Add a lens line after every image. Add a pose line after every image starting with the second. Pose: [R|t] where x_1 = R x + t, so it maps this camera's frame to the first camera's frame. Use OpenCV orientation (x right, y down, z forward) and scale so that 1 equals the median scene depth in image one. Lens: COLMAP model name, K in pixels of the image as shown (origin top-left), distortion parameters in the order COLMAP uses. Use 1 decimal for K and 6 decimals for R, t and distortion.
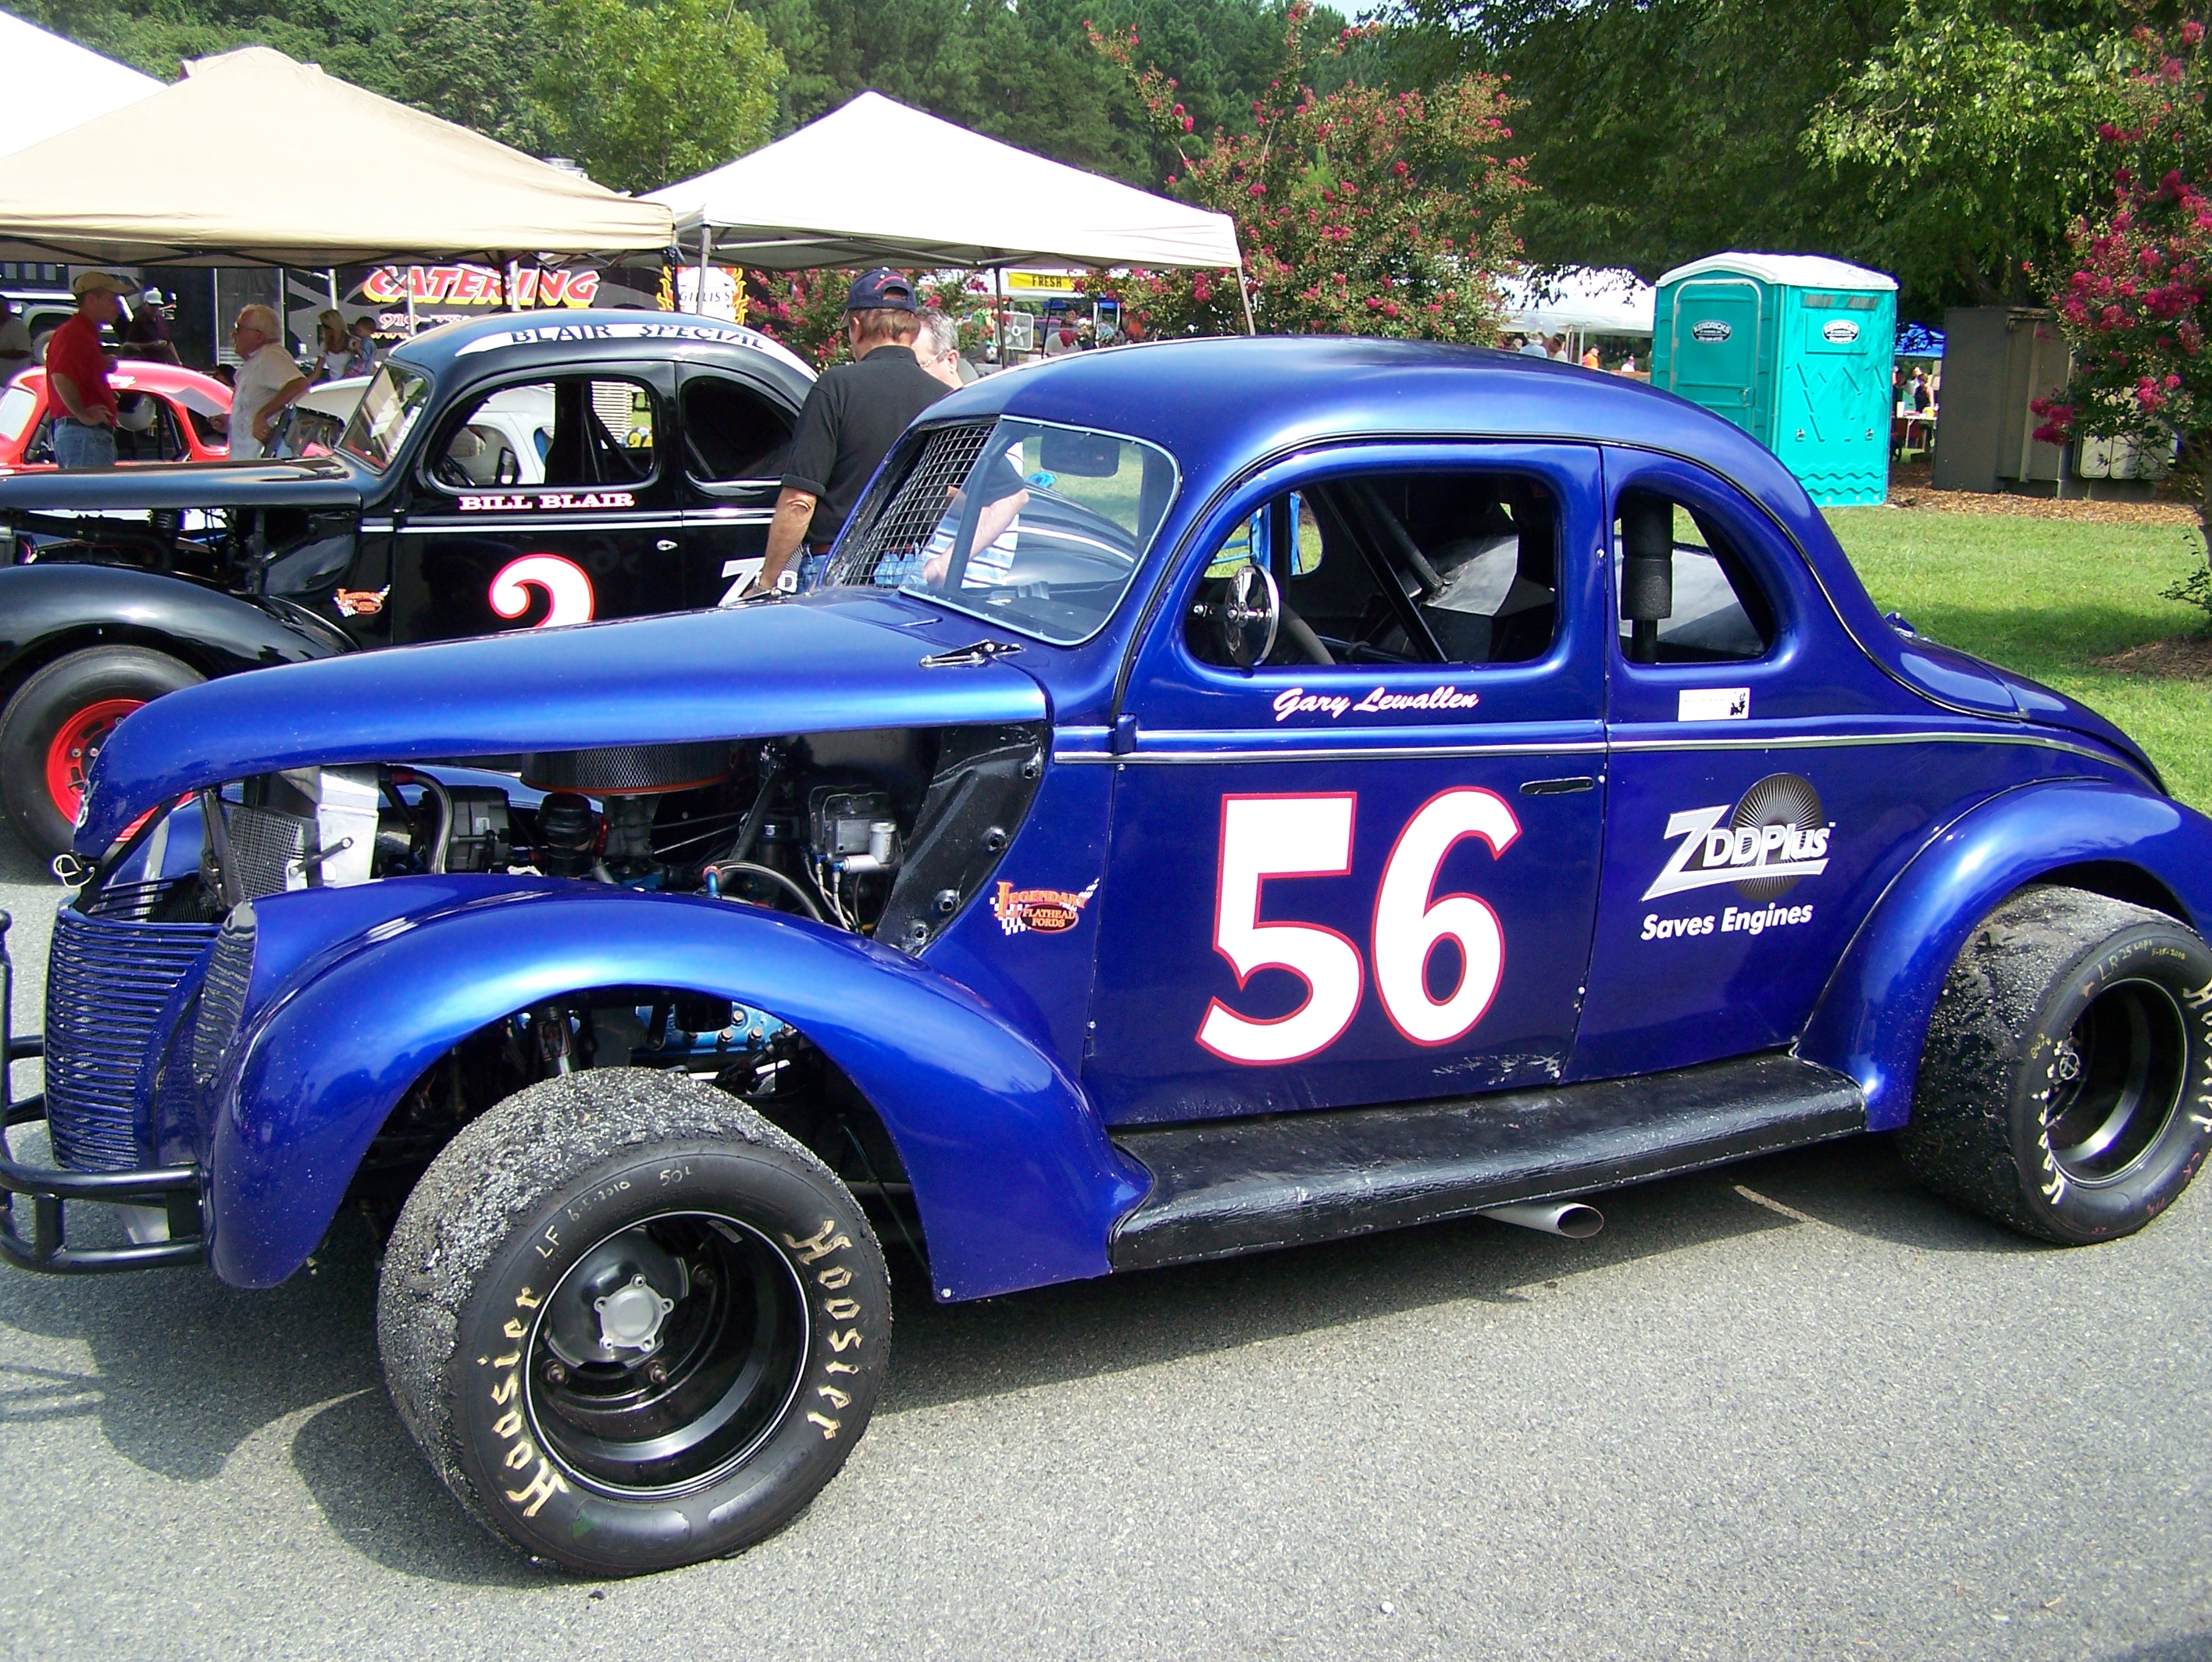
lens RADIAL K [[2374.5, 0, 1103.5], [0, 2374.5, 824.8], [0, 0, 1]] dist [-0.074869, 0.000000]
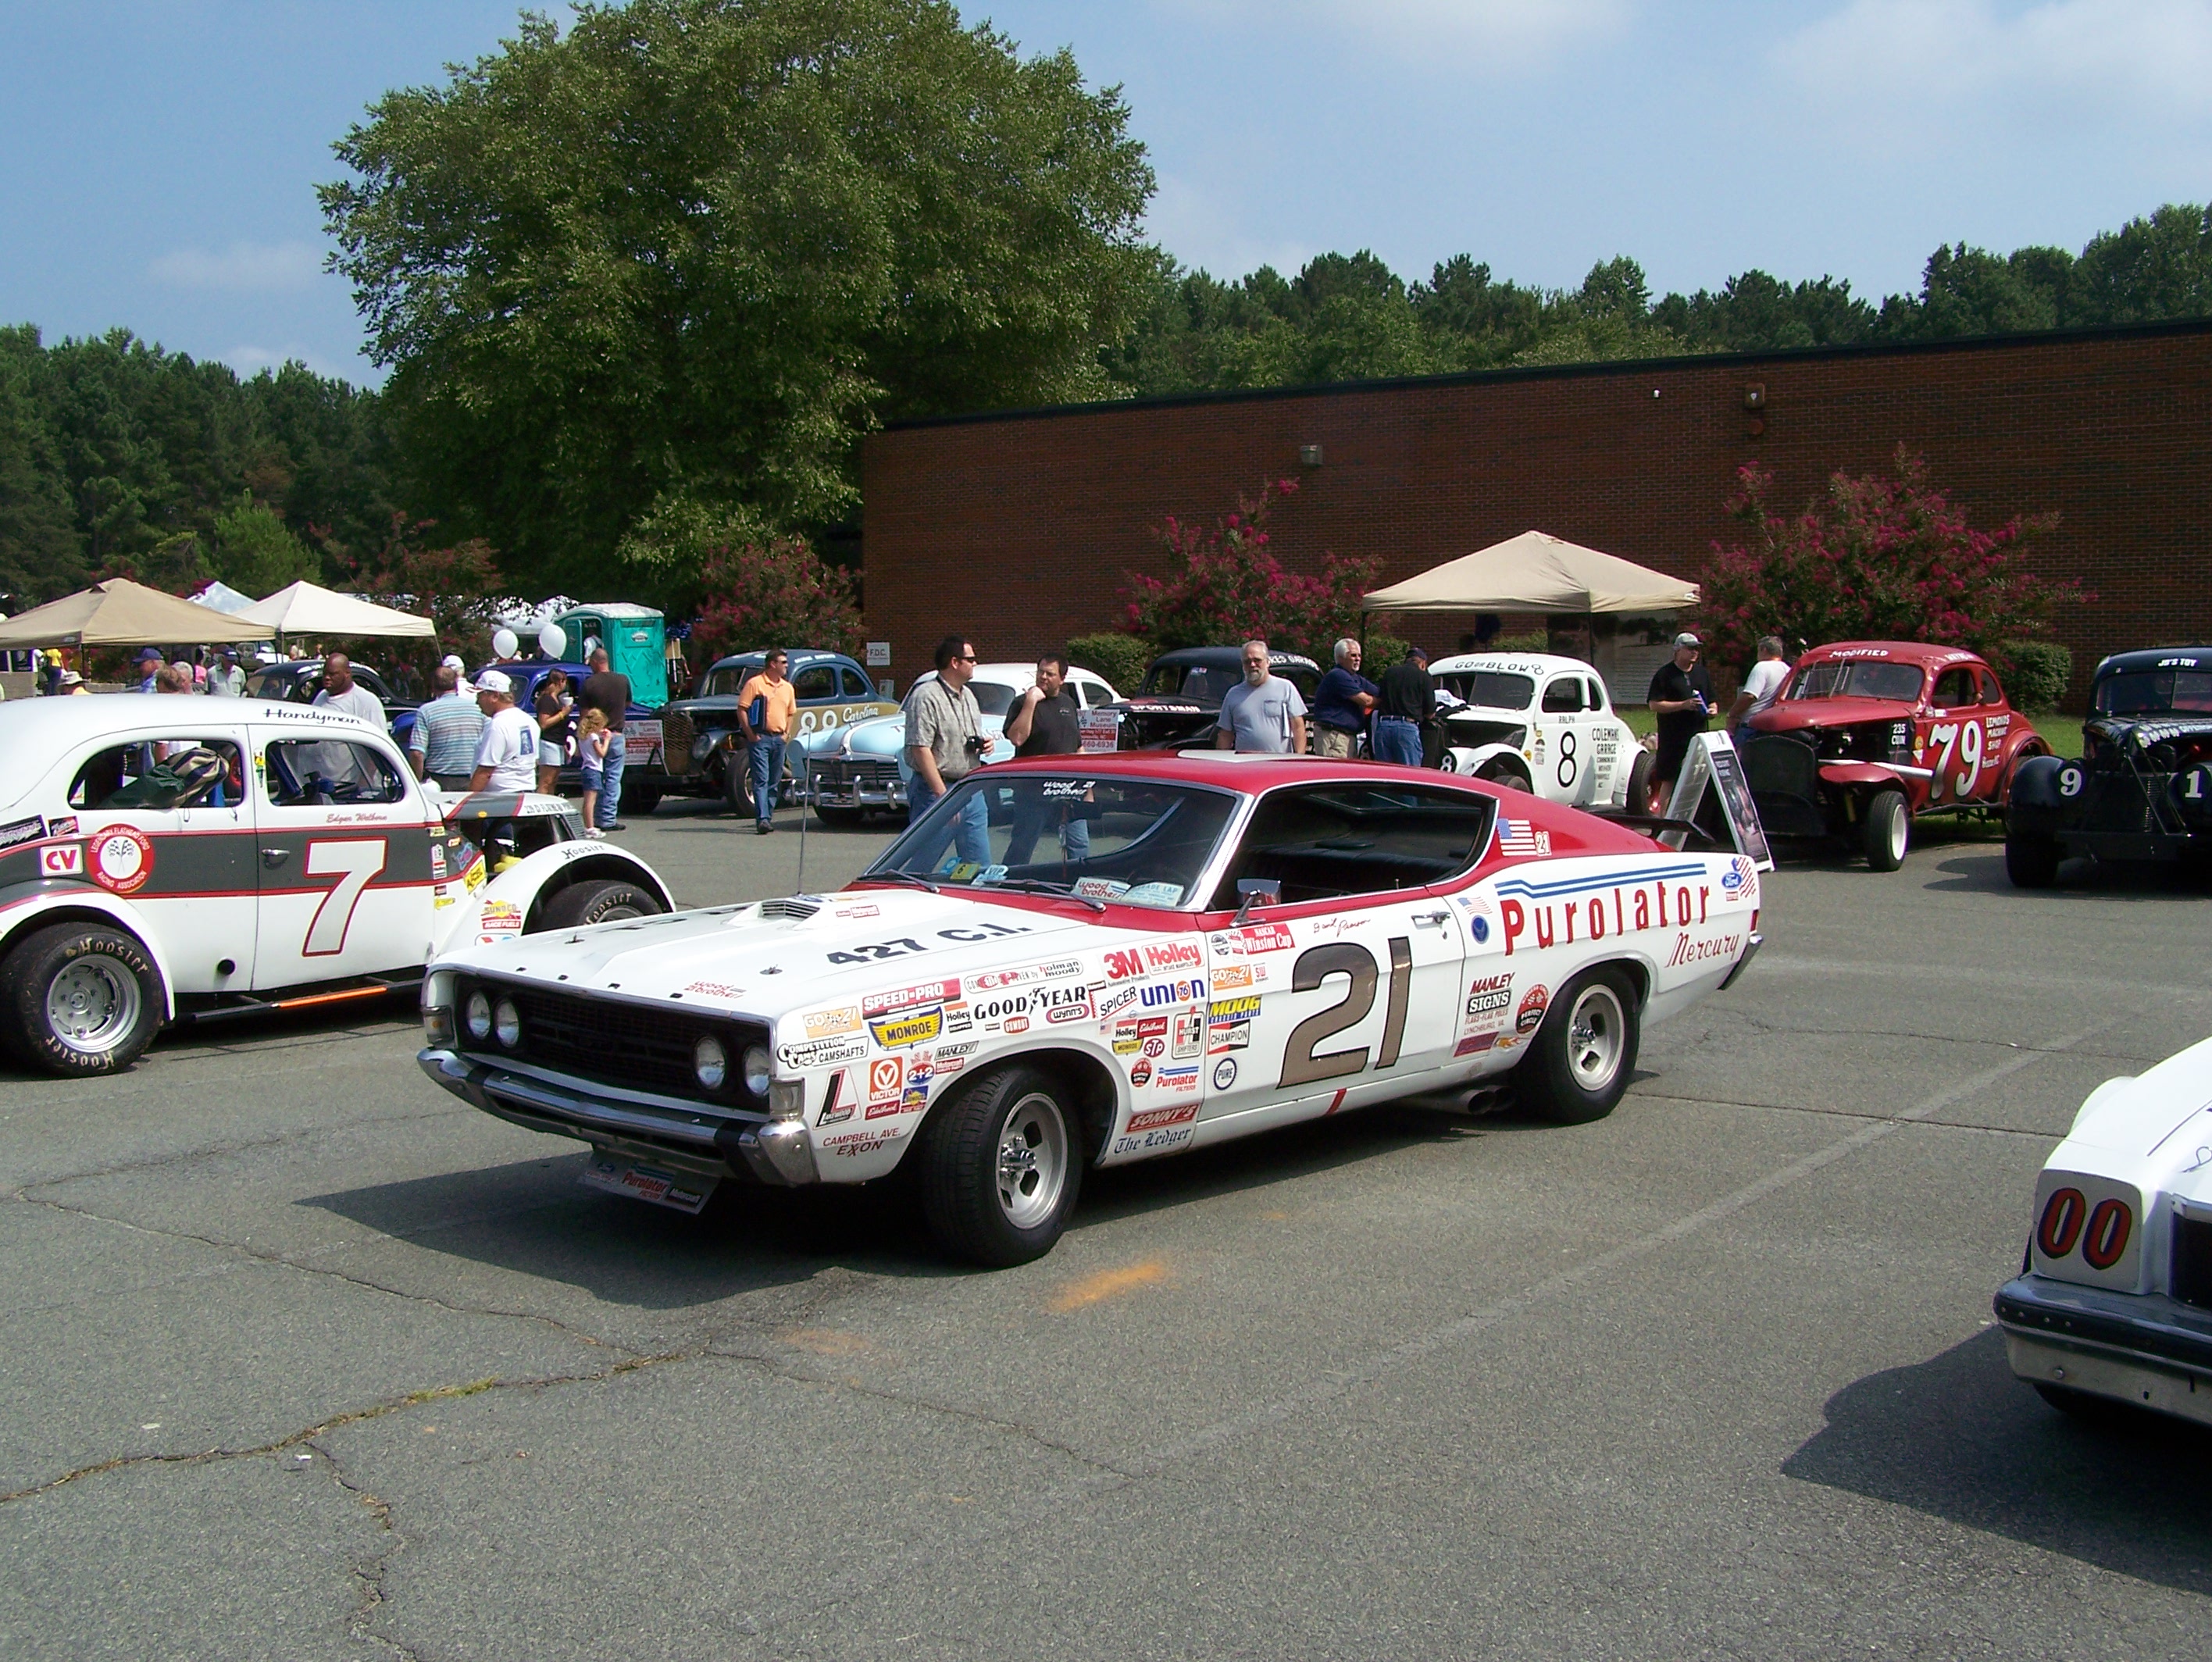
lens RADIAL K [[2374.5, 0, 1093.2], [0, 2374.5, 827.1], [0, 0, 1]] dist [-0.074869, 0.000000]
pose [[0.892467, -0.073807, 0.445035, -0.054047], [0.126149, 0.988000, -0.089123, 0.037918], [-0.433116, 0.135680, 0.891067, -0.198381]]
